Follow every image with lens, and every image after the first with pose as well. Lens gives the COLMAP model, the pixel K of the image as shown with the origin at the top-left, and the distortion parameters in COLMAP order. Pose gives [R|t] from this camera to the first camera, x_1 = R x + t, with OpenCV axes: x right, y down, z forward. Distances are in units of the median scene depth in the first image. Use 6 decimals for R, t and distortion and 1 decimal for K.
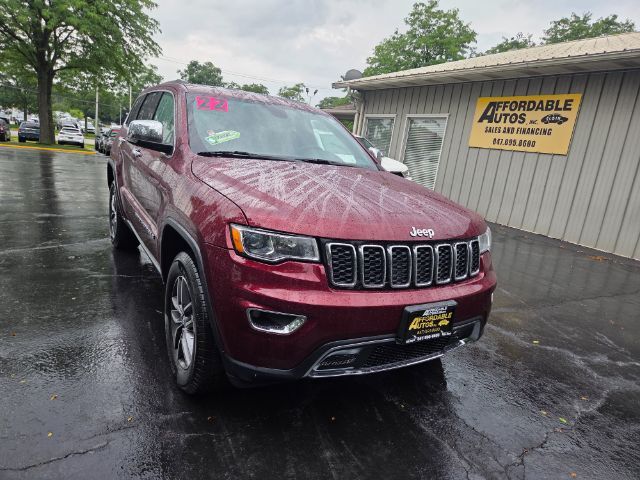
lens RADIAL K [[442.2, 0, 316.9], [0, 442.2, 232.8], [0, 0, 1]] dist [0.059634, -0.051381]
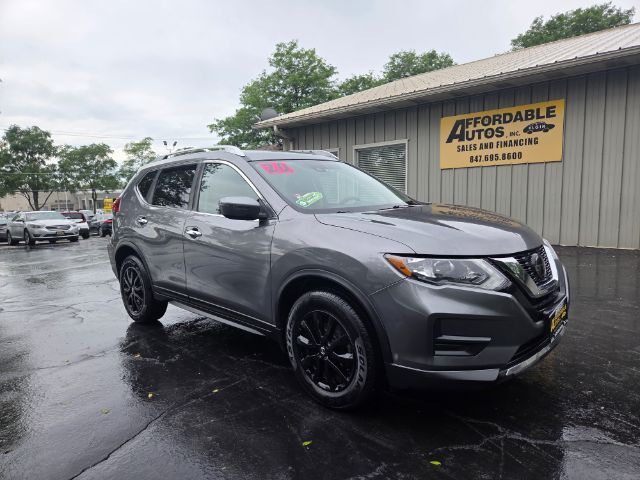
lens RADIAL K [[446.4, 0, 319.6], [0, 446.4, 236.8], [0, 0, 1]] dist [0.057042, -0.057484]
pose [[0.932762, -0.182060, 0.311143, -0.246075], [0.208841, 0.976416, -0.054743, -0.060744], [-0.293838, 0.116041, 0.948785, 0.211578]]
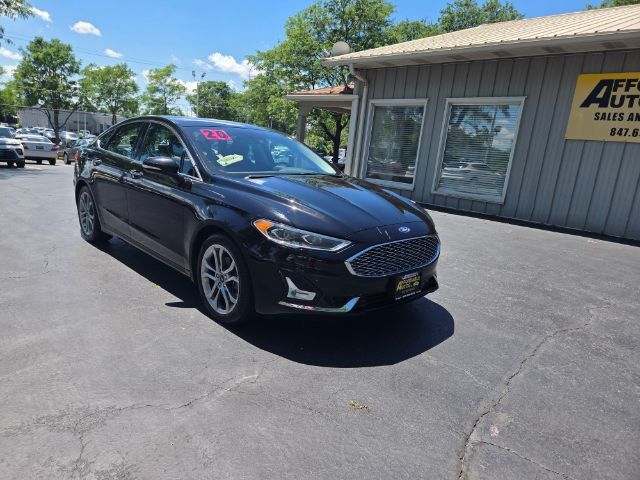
lens RADIAL K [[453.9, 0, 304.8], [0, 453.9, 243.5], [0, 0, 1]] dist [0.065880, -0.052383]
pose [[0.964129, -0.095044, 0.247835, -0.339556], [0.084332, 0.995000, 0.053511, -0.106502], [-0.251681, -0.030691, 0.967323, 0.377619]]
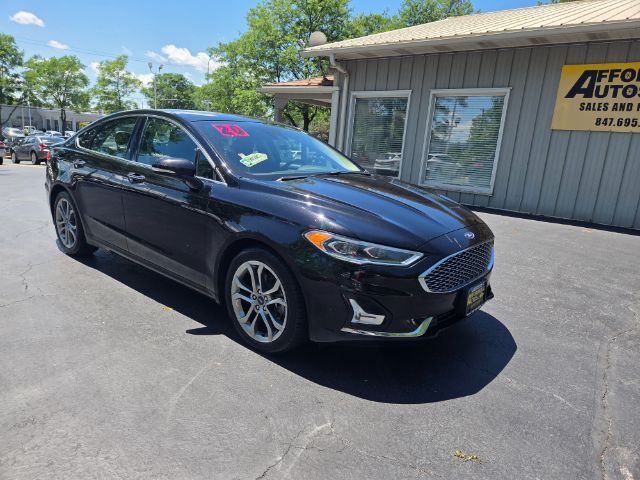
lens RADIAL K [[452.4, 0, 317.7], [0, 452.4, 239.3], [0, 0, 1]] dist [0.072657, -0.067508]
pose [[0.927820, -0.133852, 0.348185, -0.376942], [0.116451, 0.990688, 0.070537, -0.121095], [-0.354384, -0.024899, 0.934768, 0.438484]]
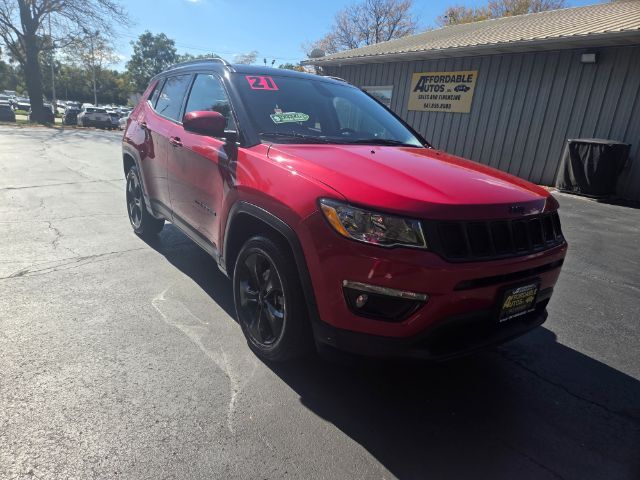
lens RADIAL K [[447.8, 0, 309.2], [0, 447.8, 249.8], [0, 0, 1]] dist [0.050112, -0.056390]
pose [[0.995750, -0.061964, 0.068137, -0.090995], [0.055123, 0.993652, 0.098068, 0.089272], [-0.073781, -0.093895, 0.992844, -0.435367]]
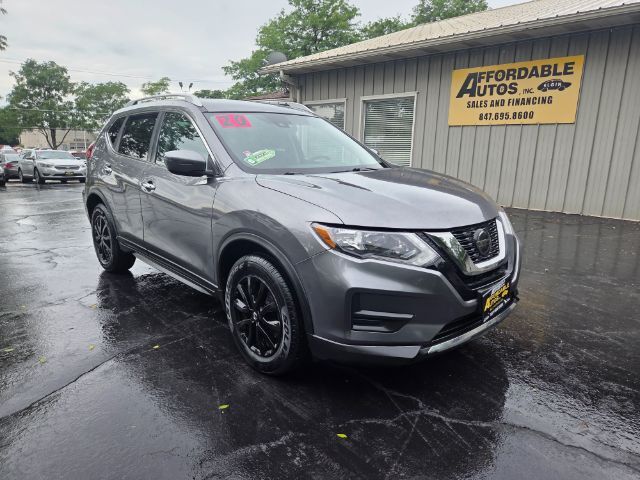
lens RADIAL K [[446.9, 0, 322.1], [0, 446.9, 240.9], [0, 0, 1]] dist [0.063138, -0.064109]
pose [[0.951683, -0.167335, 0.257484, -0.195003], [0.158924, 0.985851, 0.053294, -0.059618], [-0.262759, -0.009798, 0.964812, 0.209085]]
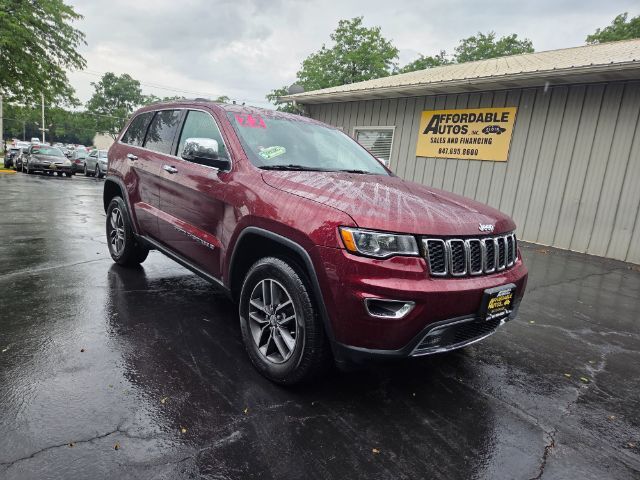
lens RADIAL K [[443.5, 0, 311.7], [0, 443.5, 237.1], [0, 0, 1]] dist [0.060399, -0.052383]
pose [[0.987086, -0.051085, 0.151829, -0.091669], [0.053811, 0.998454, -0.013897, 0.003661], [-0.150884, 0.021888, 0.988309, -0.025224]]
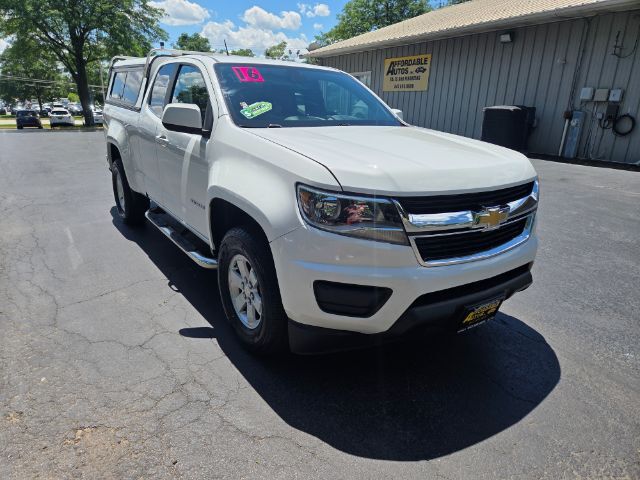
lens RADIAL K [[451.5, 0, 300.8], [0, 451.5, 238.9], [0, 0, 1]] dist [0.061732, -0.051348]
pose [[0.993605, -0.098960, -0.054367, 0.095051], [0.103728, 0.990219, 0.093309, 0.162237], [0.044601, -0.098352, 0.994152, -0.754428]]
